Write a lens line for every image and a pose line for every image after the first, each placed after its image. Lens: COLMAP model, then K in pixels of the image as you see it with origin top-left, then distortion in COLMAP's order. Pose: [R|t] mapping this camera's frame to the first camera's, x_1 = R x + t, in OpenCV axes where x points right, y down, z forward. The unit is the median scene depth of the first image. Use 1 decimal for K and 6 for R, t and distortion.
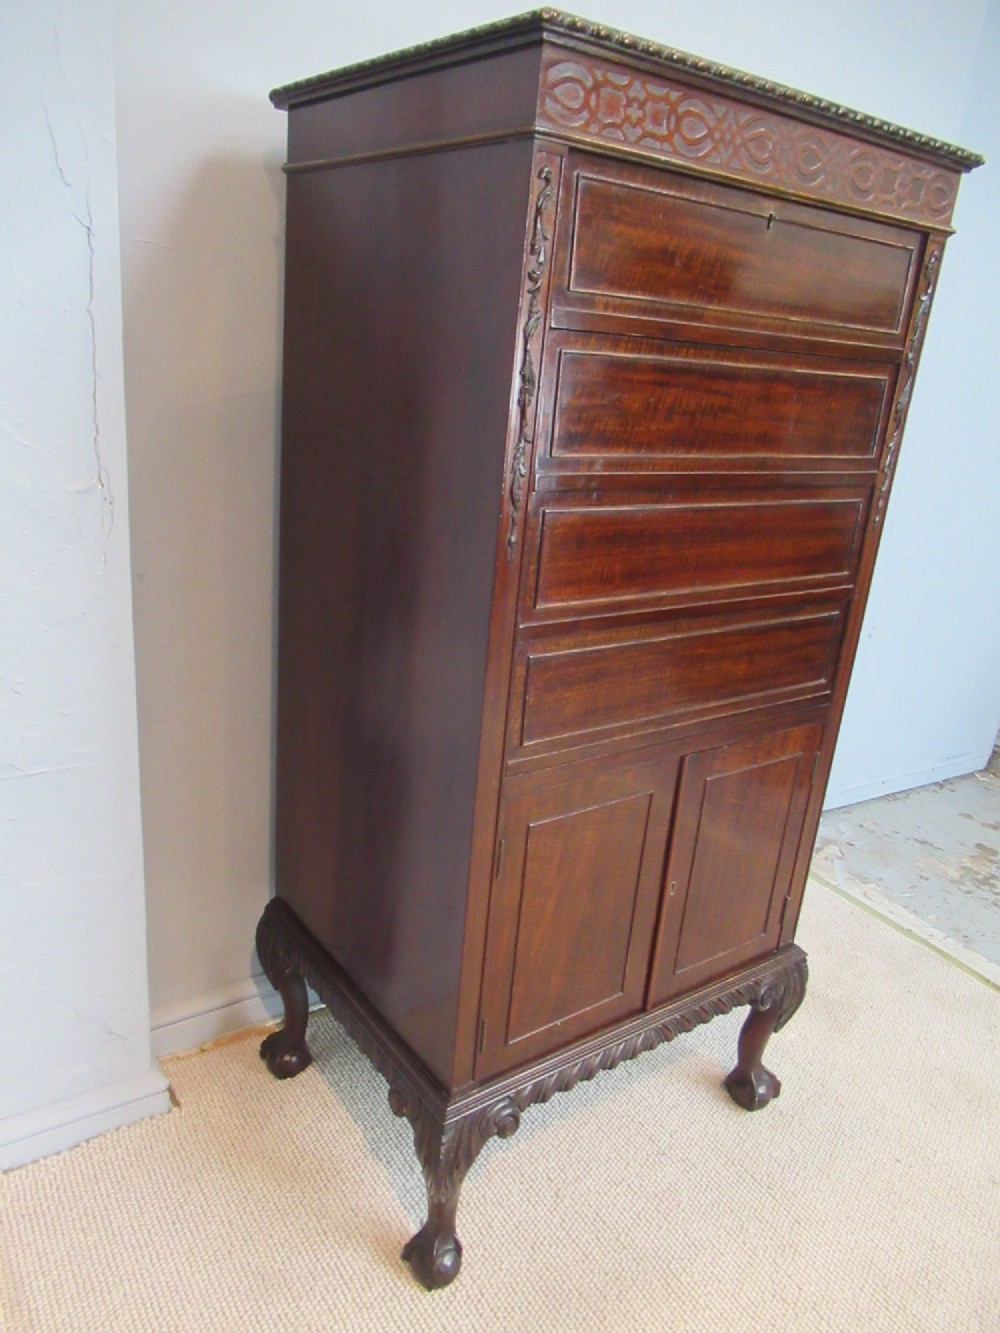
lens RADIAL K [[985.6, 0, 507.0], [0, 985.6, 658.2], [0, 0, 1]] dist [-0.001267, 0.001030]
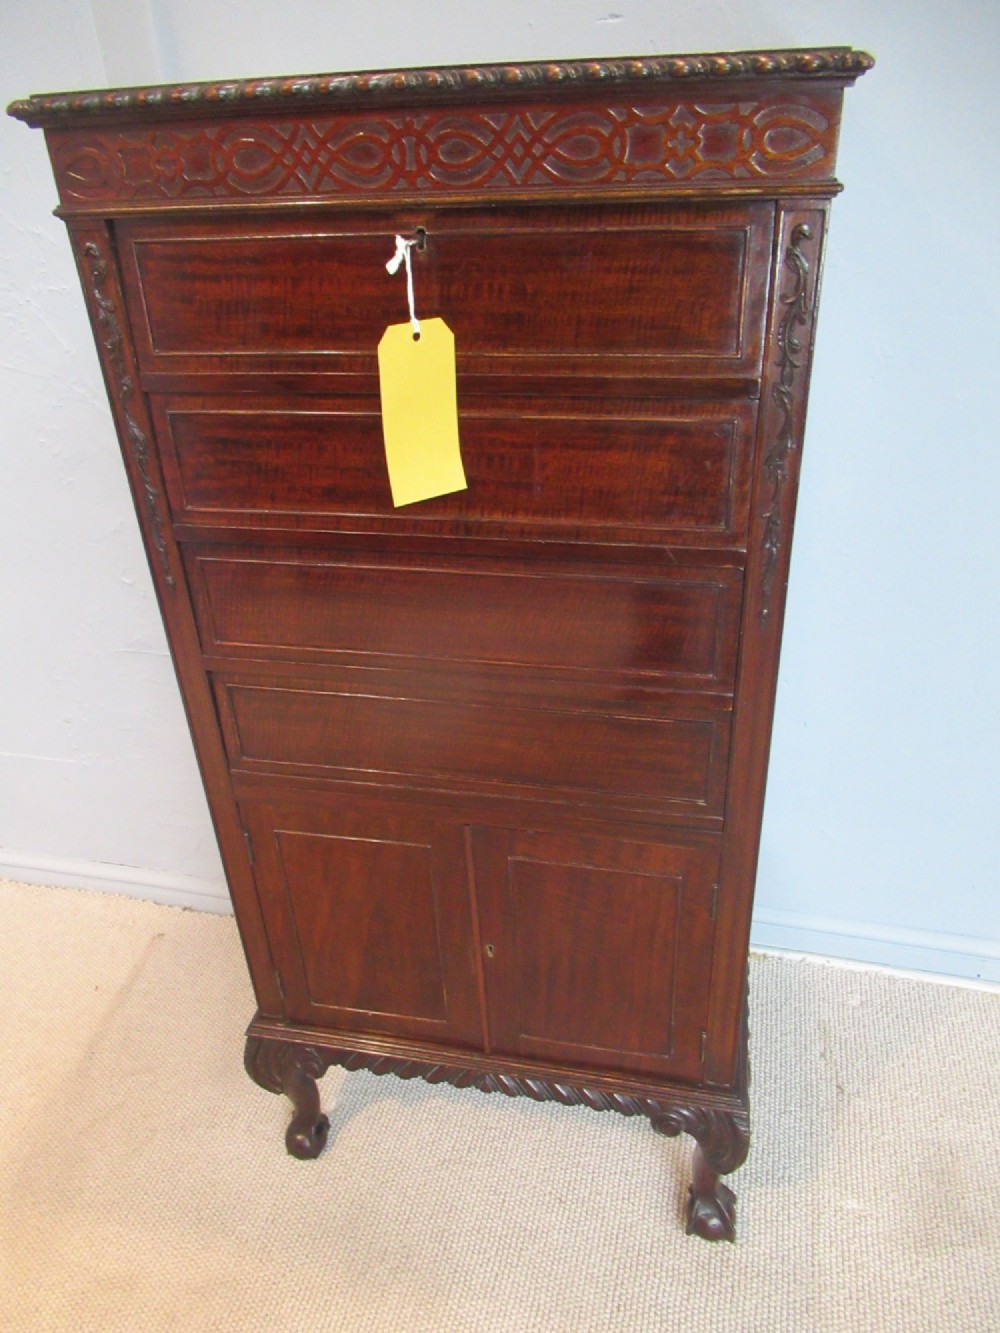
lens RADIAL K [[985.6, 0, 492.5], [0, 985.6, 653.9], [0, 0, 1]] dist [-0.001267, 0.001030]
pose [[0.657754, 0.259422, -0.707149, 0.779766], [-0.134407, 0.964175, 0.228696, -0.257462], [0.741144, -0.055380, 0.669058, 0.411236]]
